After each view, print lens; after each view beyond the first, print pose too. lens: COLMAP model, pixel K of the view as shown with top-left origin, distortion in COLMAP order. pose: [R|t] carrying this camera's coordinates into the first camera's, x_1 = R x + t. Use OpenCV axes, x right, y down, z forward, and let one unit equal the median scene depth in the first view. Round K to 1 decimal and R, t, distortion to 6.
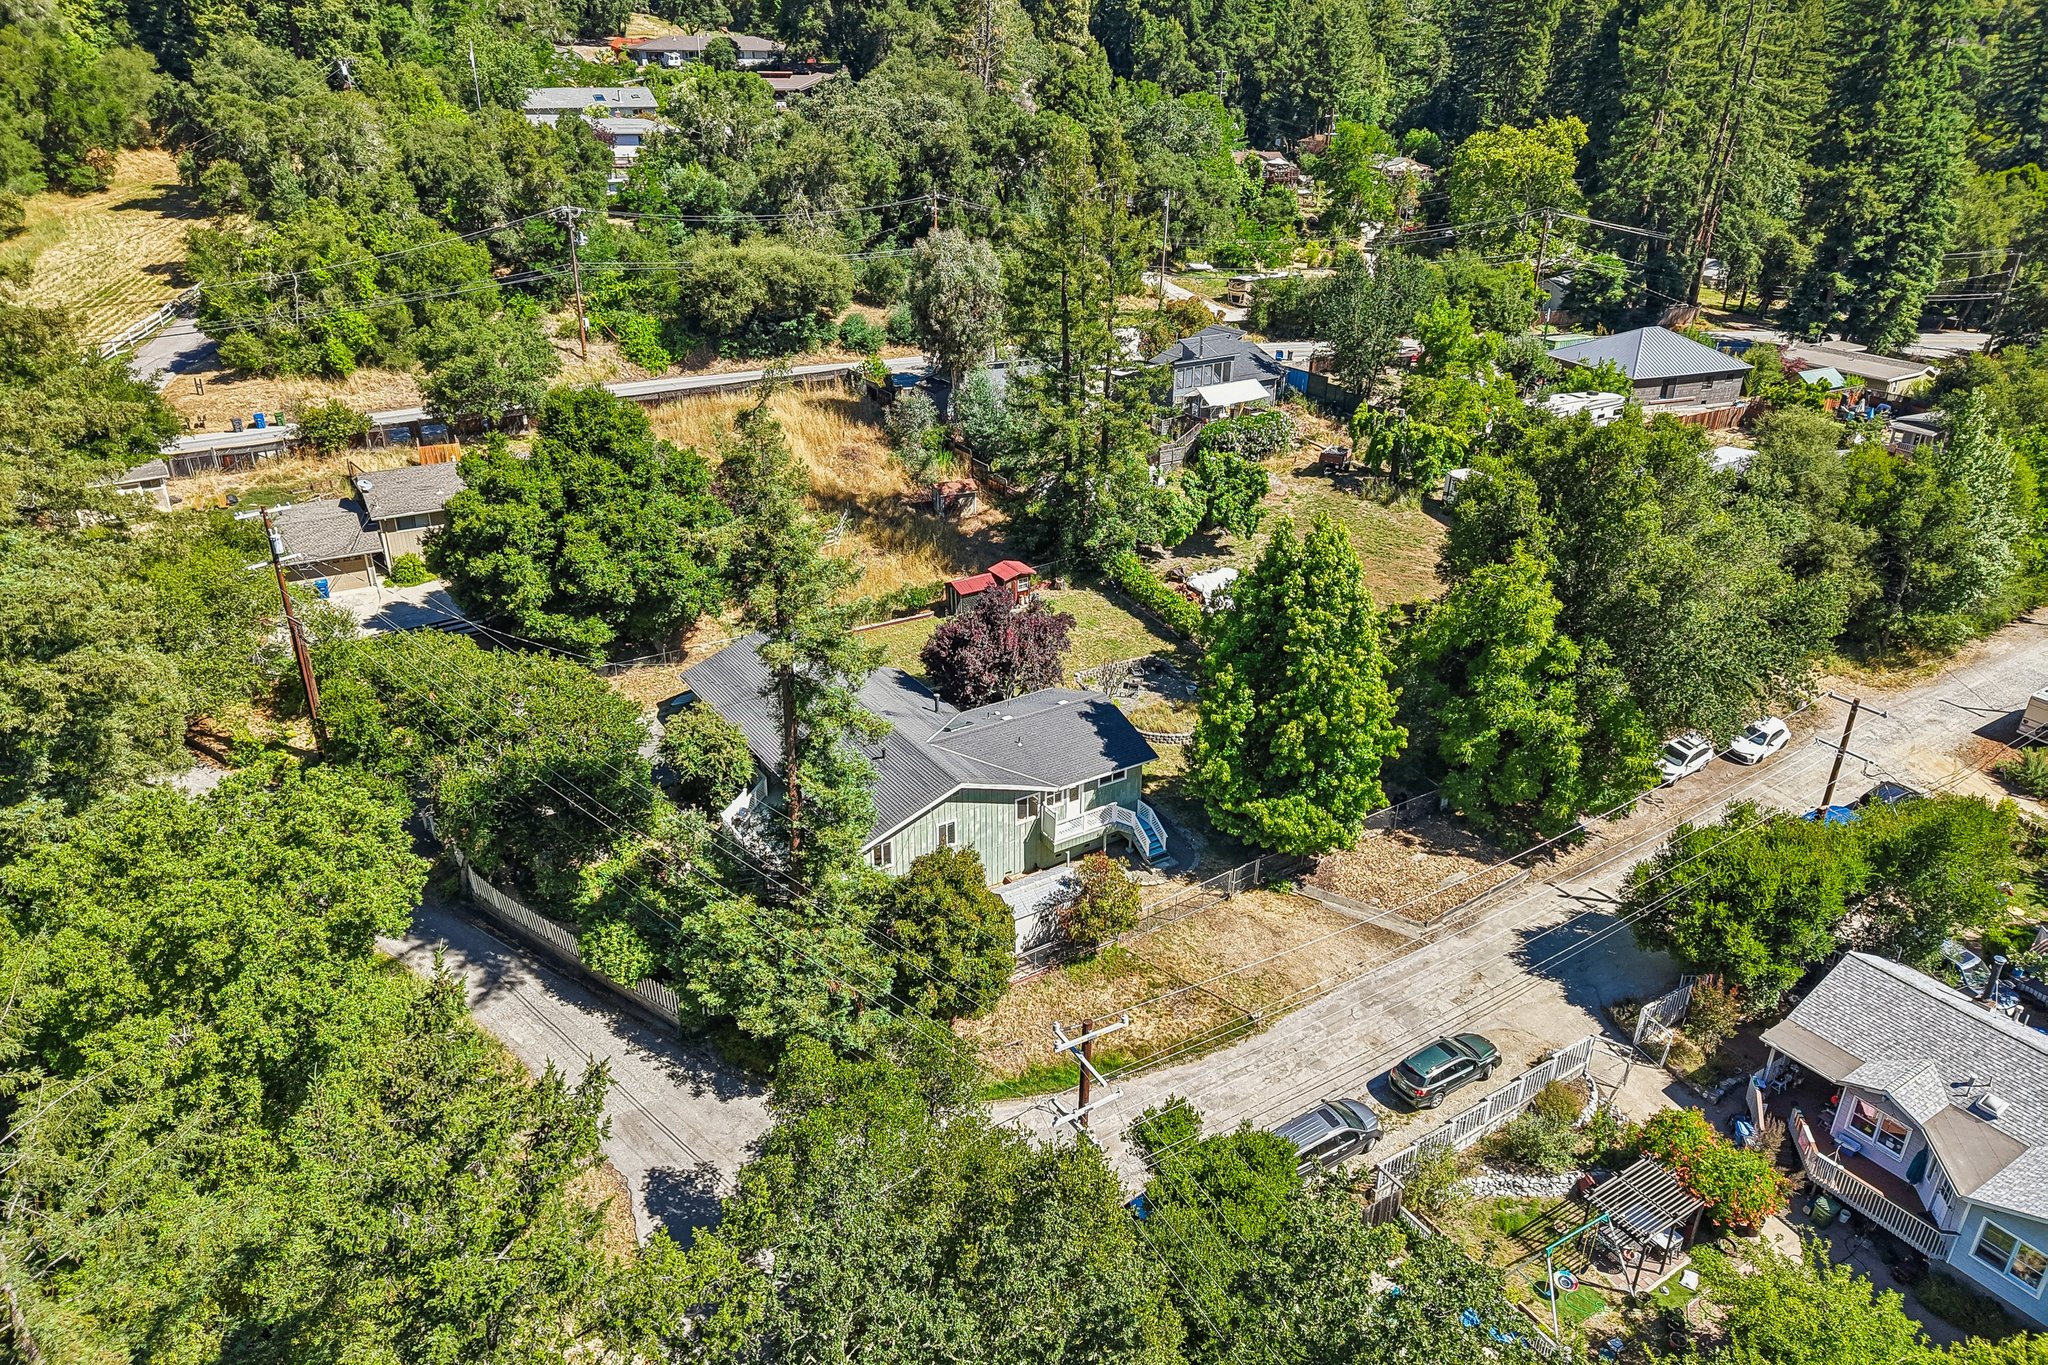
lens RADIAL K [[1356.2, 0, 1010.0], [0, 1356.2, 686.0], [0, 0, 1]] dist [0.017909, -0.025776]
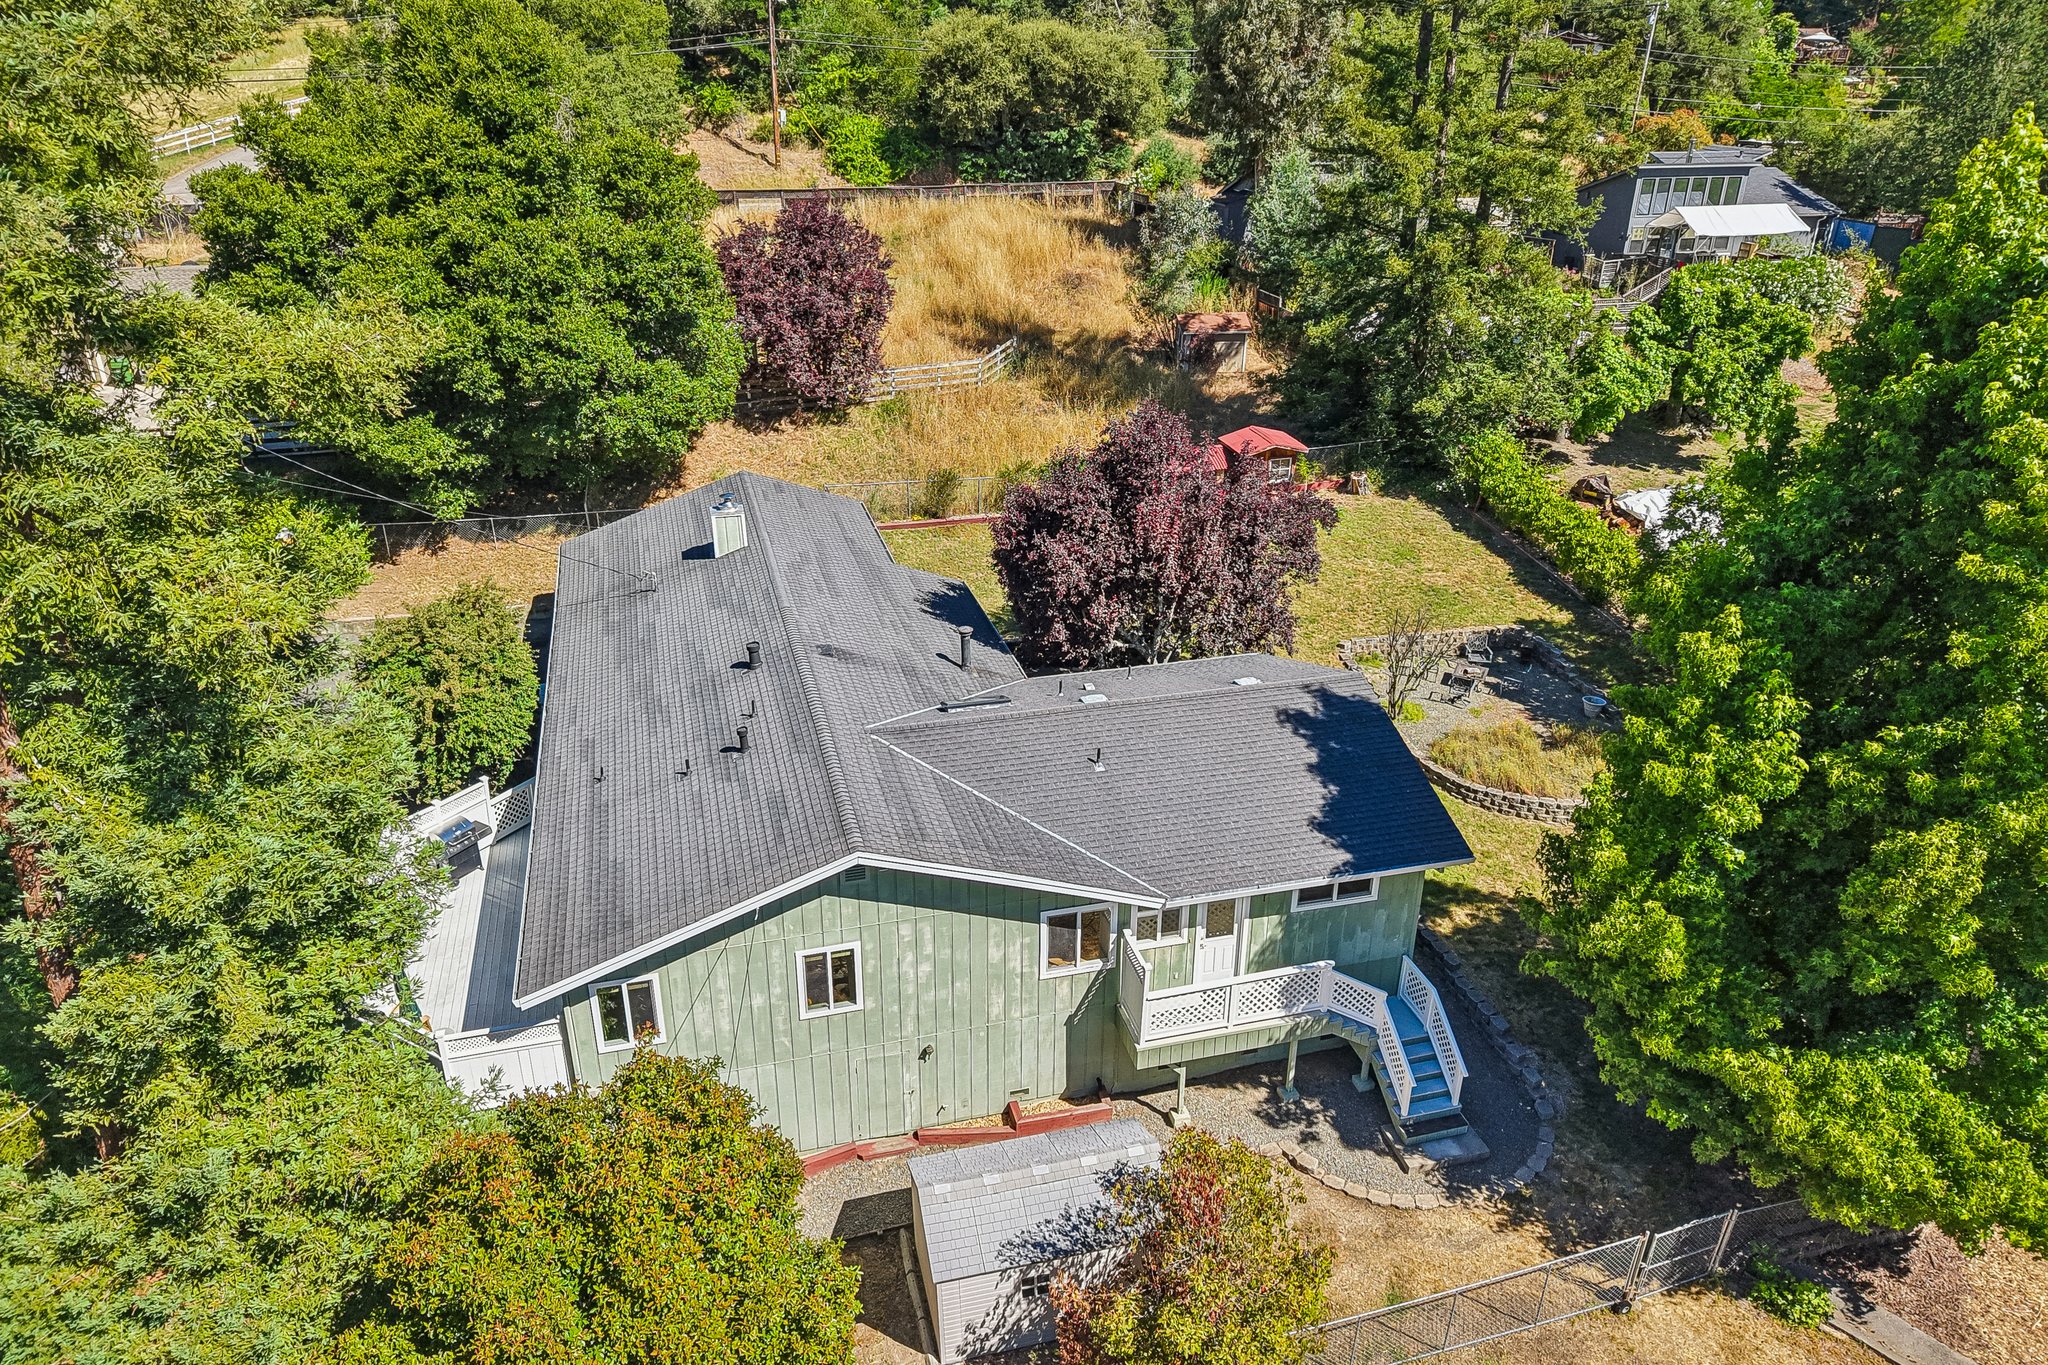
lens RADIAL K [[1356.2, 0, 1017.6], [0, 1356.2, 683.8], [0, 0, 1]] dist [0.017909, -0.025776]
pose [[0.954784, 0.128003, -0.268332, 0.076316], [-0.128226, 0.991603, 0.016769, 0.013855], [0.268226, 0.018397, 0.963180, 0.548677]]
